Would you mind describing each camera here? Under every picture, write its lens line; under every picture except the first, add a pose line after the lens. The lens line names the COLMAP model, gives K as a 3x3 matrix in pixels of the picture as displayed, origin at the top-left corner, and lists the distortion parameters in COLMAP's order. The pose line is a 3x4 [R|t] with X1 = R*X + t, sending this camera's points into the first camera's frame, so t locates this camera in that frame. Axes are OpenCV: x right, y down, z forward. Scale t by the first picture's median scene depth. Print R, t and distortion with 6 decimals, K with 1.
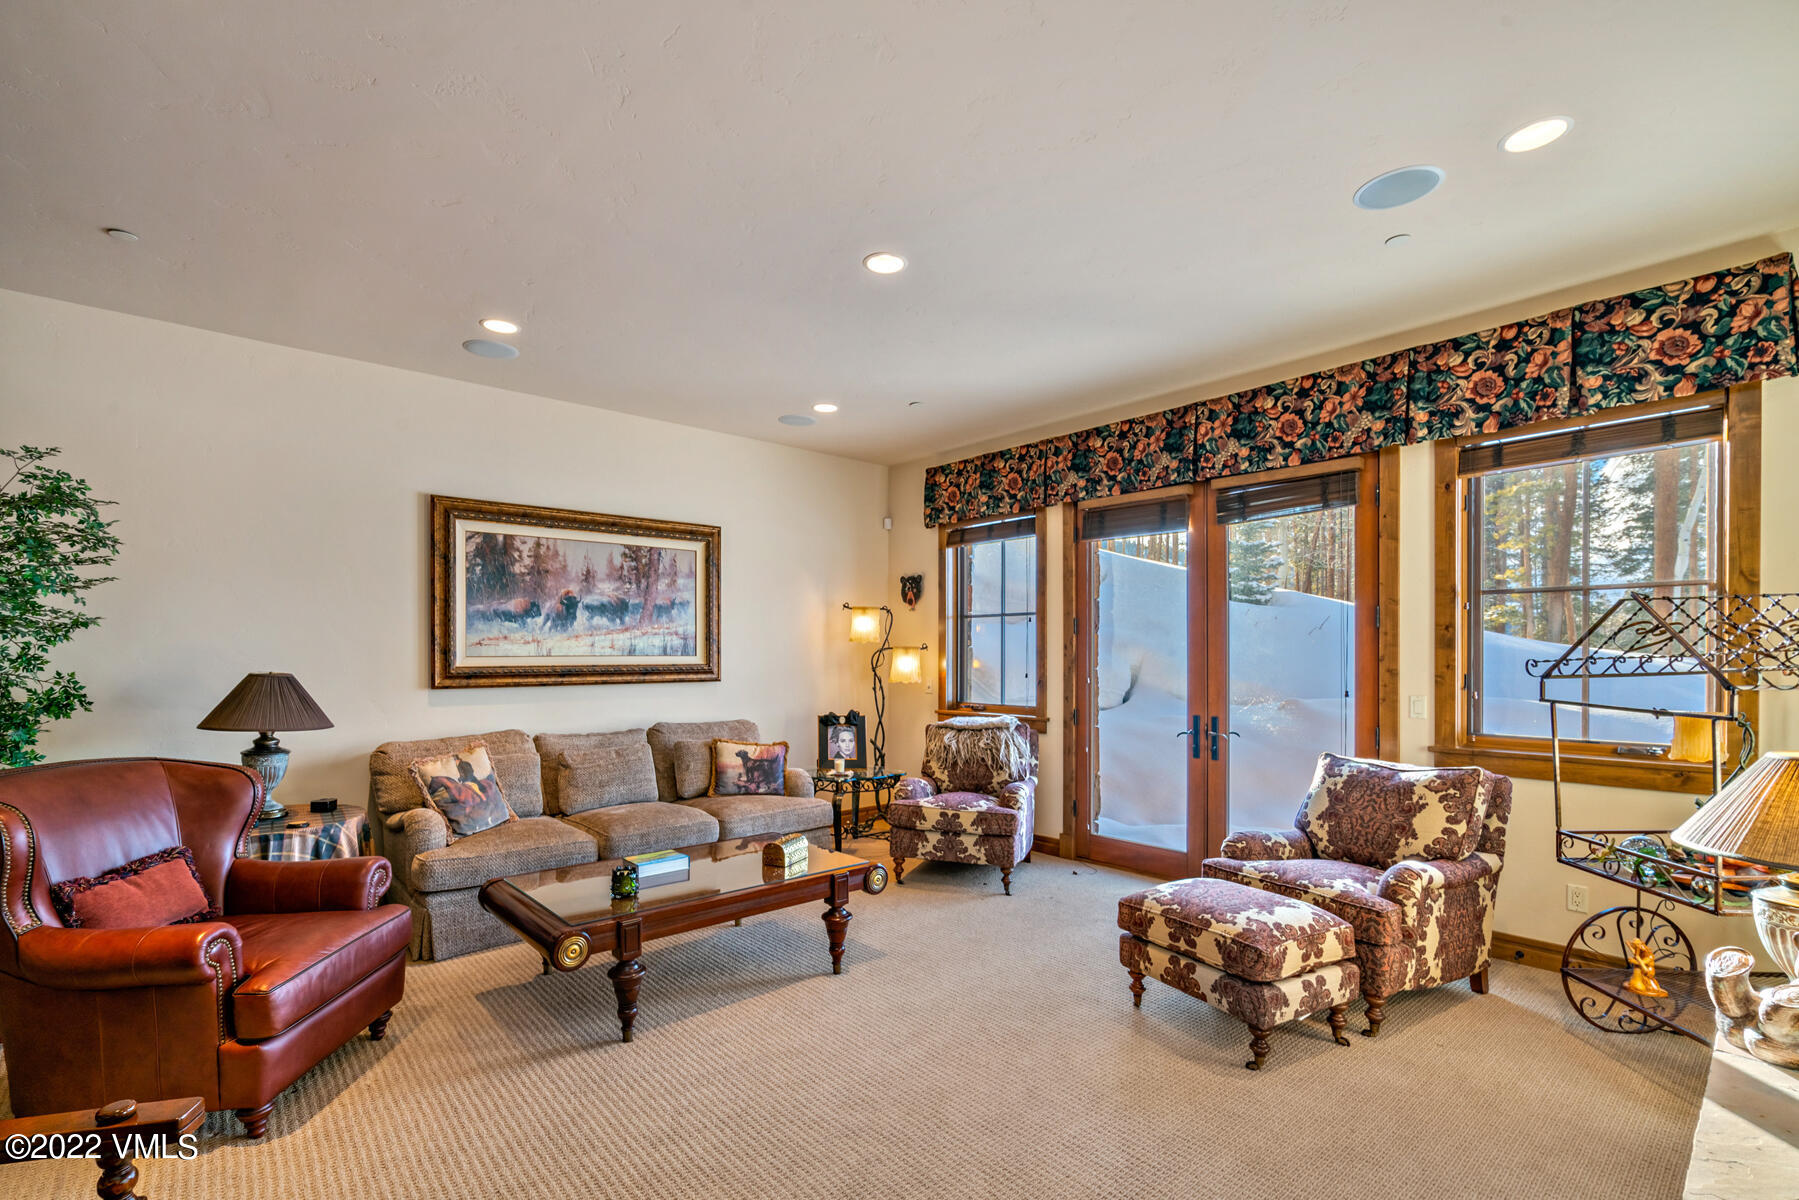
lens RADIAL K [[823.0, 0, 885.9], [0, 823.0, 662.2], [0, 0, 1]] dist [0.004562, 0.004233]
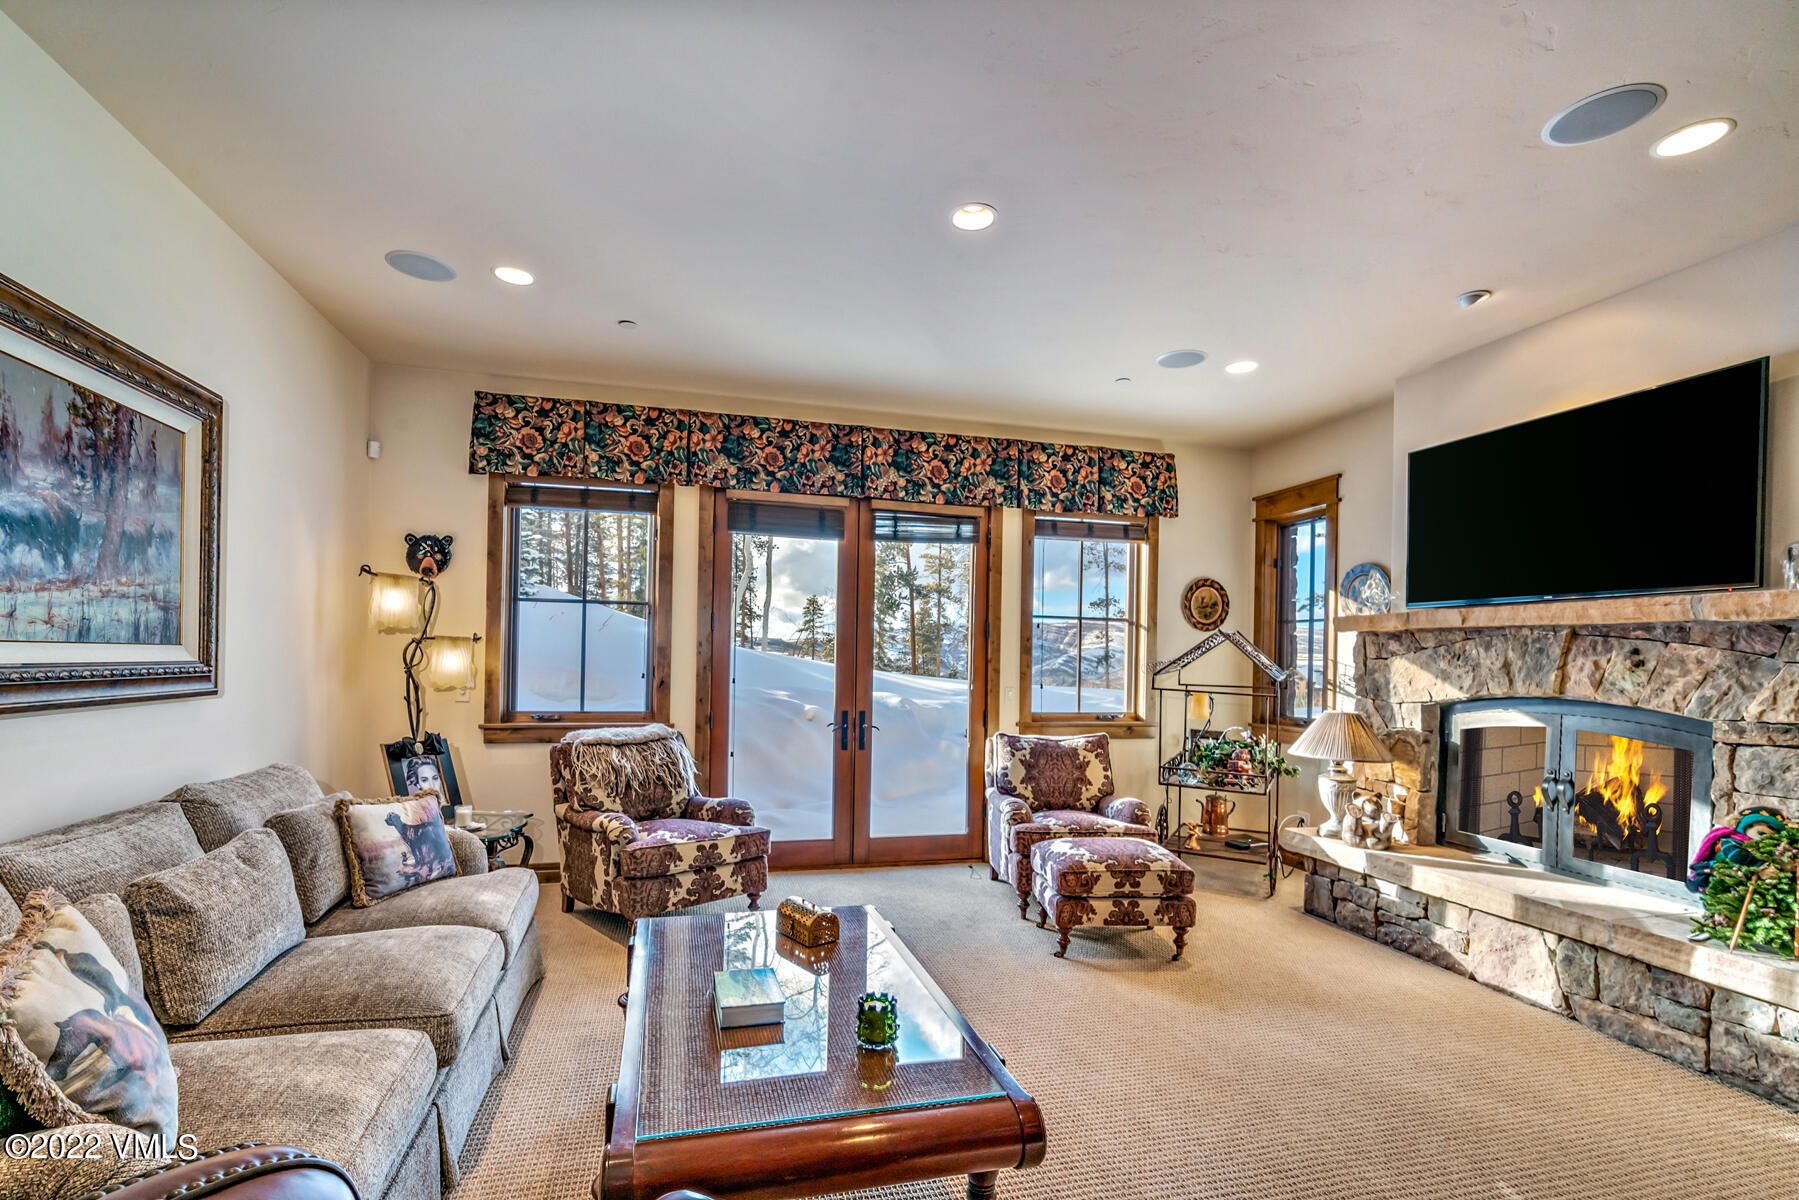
lens RADIAL K [[823.0, 0, 870.0], [0, 823.0, 658.6], [0, 0, 1]] dist [0.004562, 0.004233]
pose [[0.445432, 0.006345, 0.895293, -0.547755], [-0.010509, 0.999943, -0.001859, -0.002890], [-0.895254, -0.008580, 0.445474, 0.454029]]
